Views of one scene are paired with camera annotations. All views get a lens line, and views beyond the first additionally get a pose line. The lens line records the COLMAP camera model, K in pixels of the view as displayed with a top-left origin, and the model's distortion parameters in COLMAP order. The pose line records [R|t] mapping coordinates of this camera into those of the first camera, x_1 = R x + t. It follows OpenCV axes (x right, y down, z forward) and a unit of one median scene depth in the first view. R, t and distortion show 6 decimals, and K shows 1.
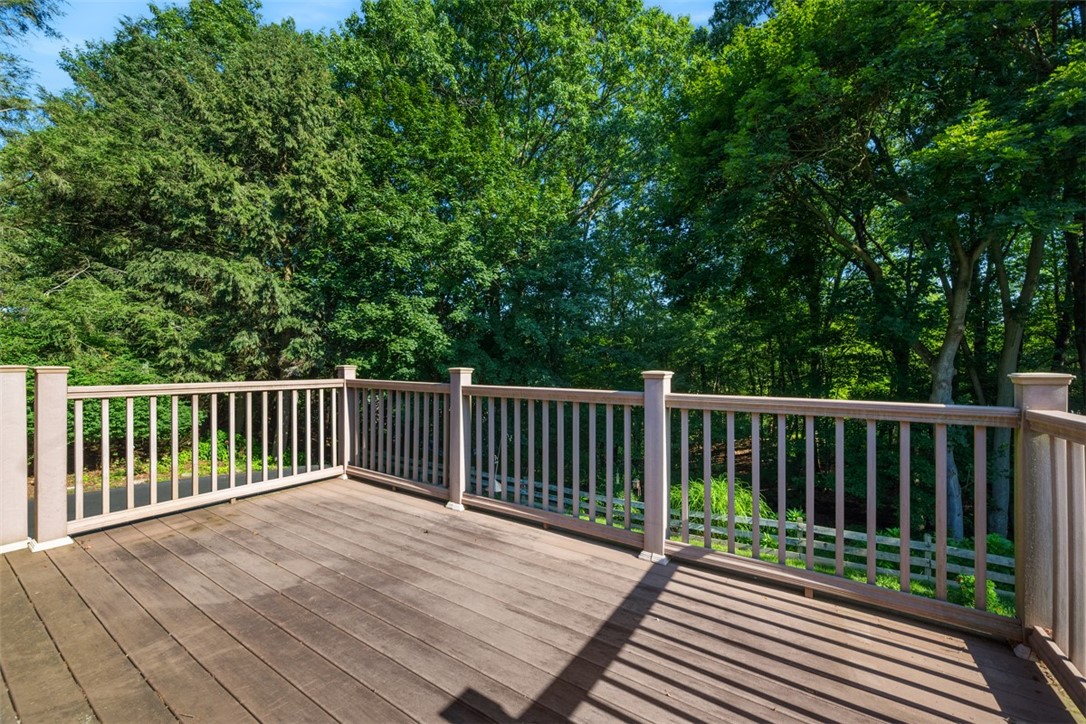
lens RADIAL K [[434.4, 0, 541.2], [0, 434.4, 361.2], [0, 0, 1]] dist [-0.005684, 0.000015]
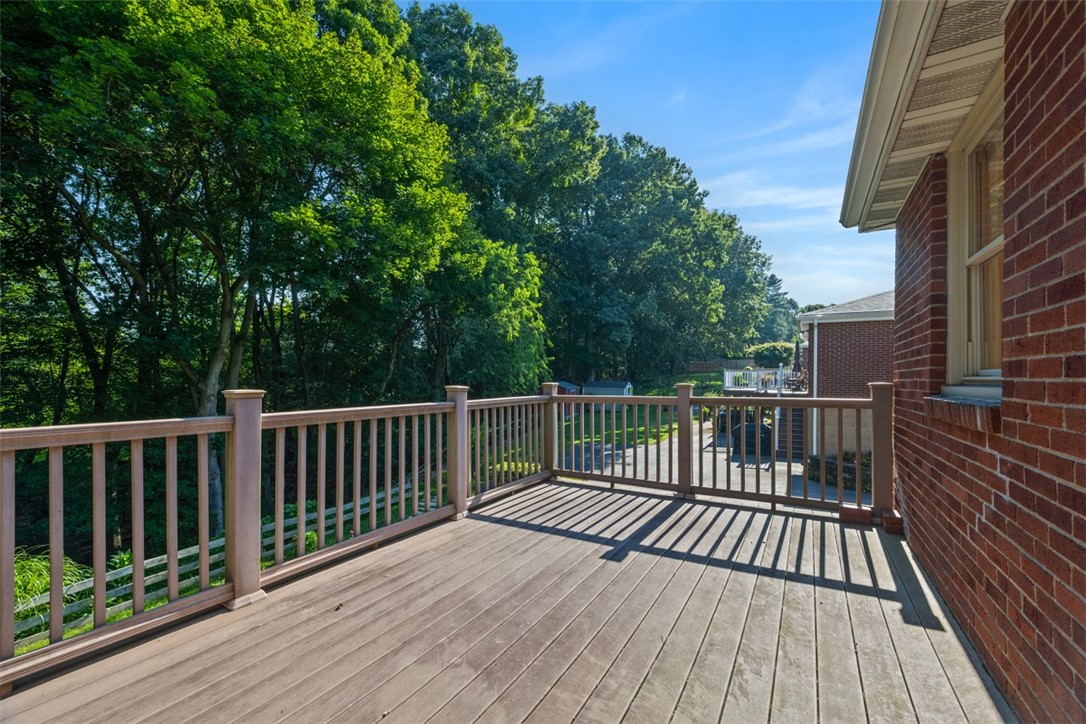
lens RADIAL K [[434.4, 0, 552.6], [0, 434.4, 377.5], [0, 0, 1]] dist [-0.005684, 0.000015]
pose [[-0.048917, -0.000760, 0.998803, -0.252283], [0.001558, 0.999998, 0.000837, -0.000826], [-0.998802, 0.001597, -0.048915, 0.163536]]
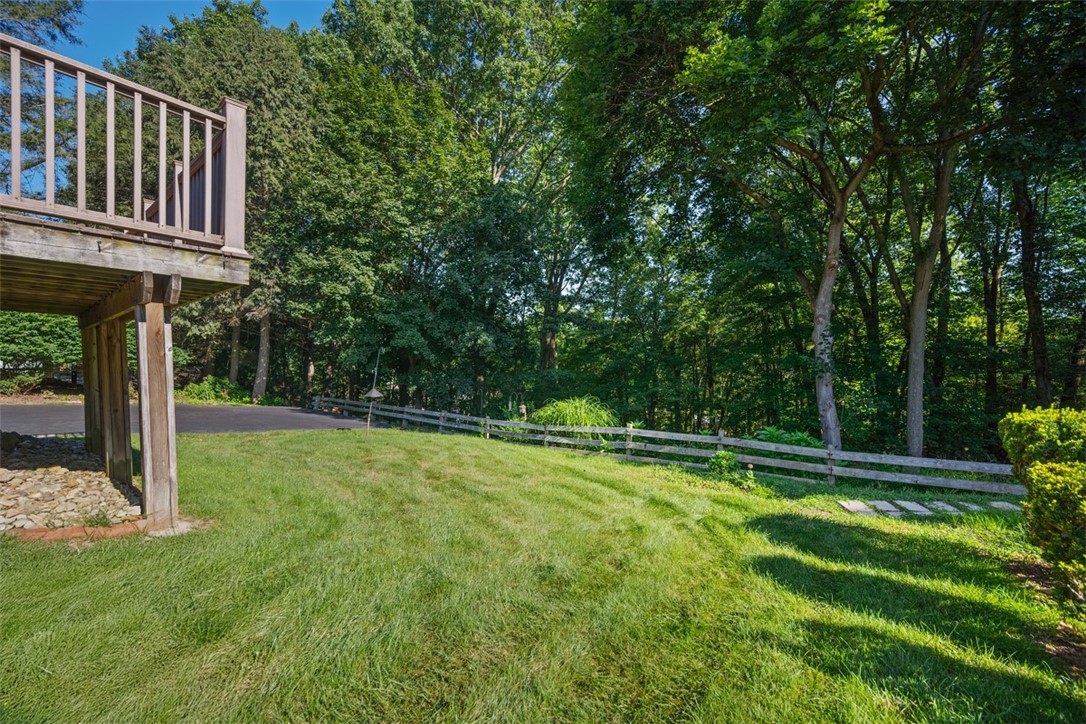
lens RADIAL K [[434.4, 0, 545.9], [0, 434.4, 362.8], [0, 0, 1]] dist [-0.005684, 0.000015]
pose [[0.994391, 0.010868, -0.105208, 0.397905], [-0.010862, 0.999941, 0.000626, 0.165462], [0.105208, 0.000520, 0.994450, -0.092311]]
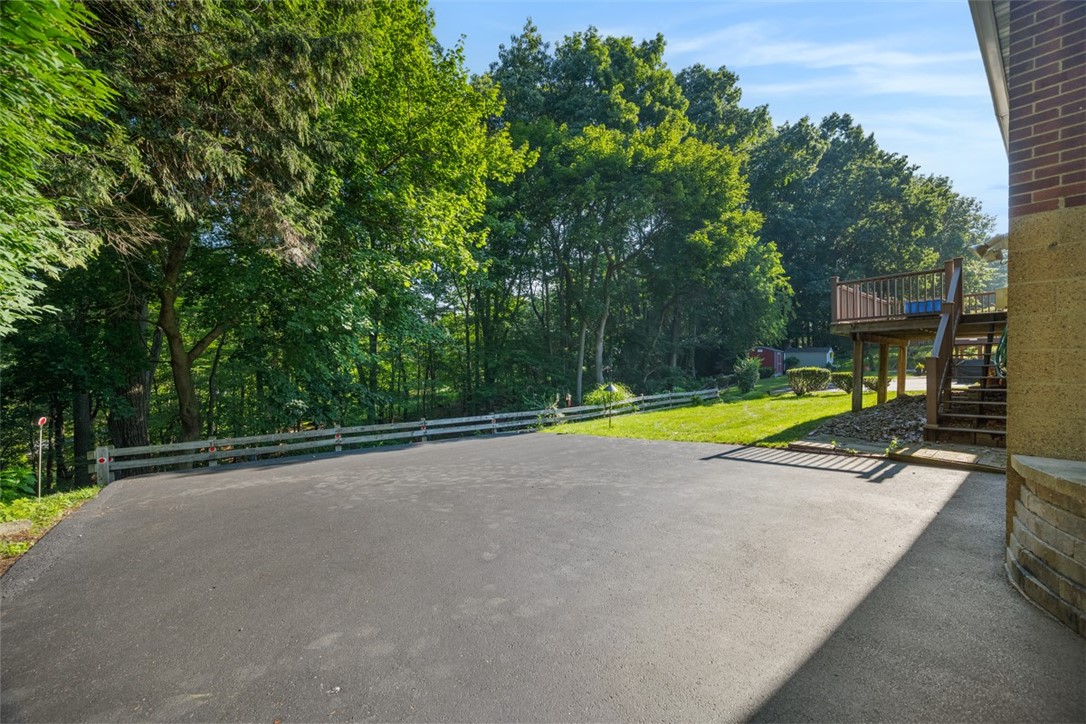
lens RADIAL K [[434.4, 0, 541.6], [0, 434.4, 363.1], [0, 0, 1]] dist [-0.005684, 0.000015]
pose [[0.290638, 0.001718, 0.956832, -1.183358], [0.000621, 0.999998, -0.001984, 0.176896], [-0.956833, 0.001171, 0.290636, 0.695722]]
